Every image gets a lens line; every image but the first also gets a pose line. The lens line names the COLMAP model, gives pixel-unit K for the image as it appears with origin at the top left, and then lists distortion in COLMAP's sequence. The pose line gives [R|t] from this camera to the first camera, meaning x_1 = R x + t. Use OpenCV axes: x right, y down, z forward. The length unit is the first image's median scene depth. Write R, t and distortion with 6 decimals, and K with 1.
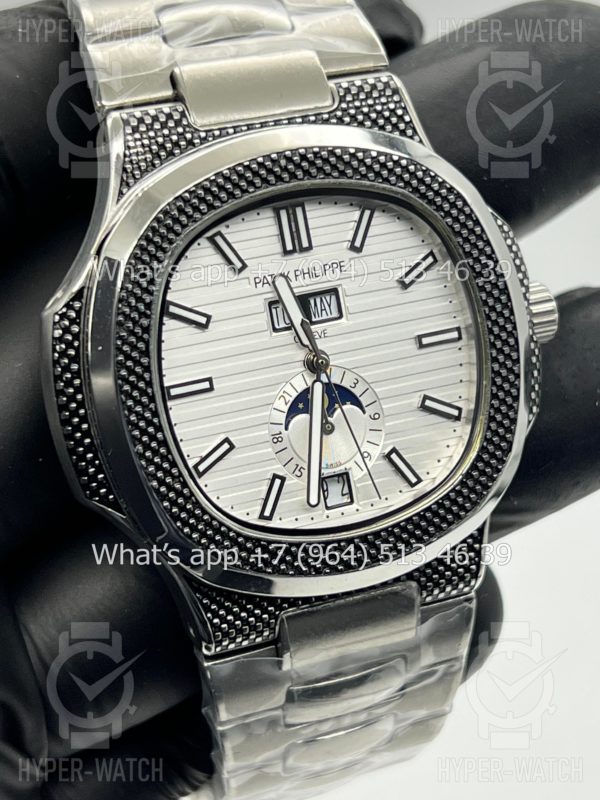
lens RADIAL K [[1917.8, 0, 300.4], [0, 1917.8, 397.1], [0, 0, 1]] dist [0.246186, 0.000000]
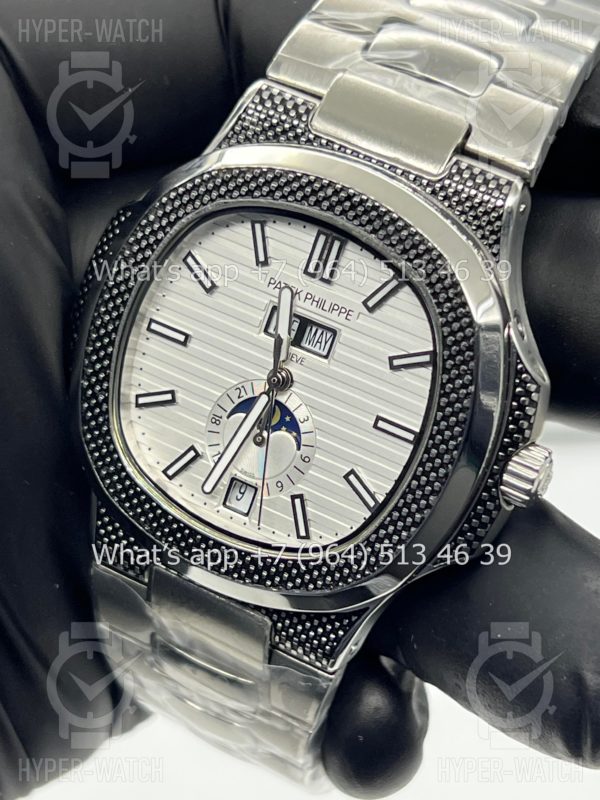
lens RADIAL K [[1917.8, 0, 303.0], [0, 1917.8, 405.2], [0, 0, 1]] dist [0.246186, 0.000000]
pose [[0.635731, 0.527728, -0.563338, 0.604398], [-0.509805, 0.835032, 0.206929, -0.226428], [0.579607, 0.155641, 0.799894, 0.186604]]
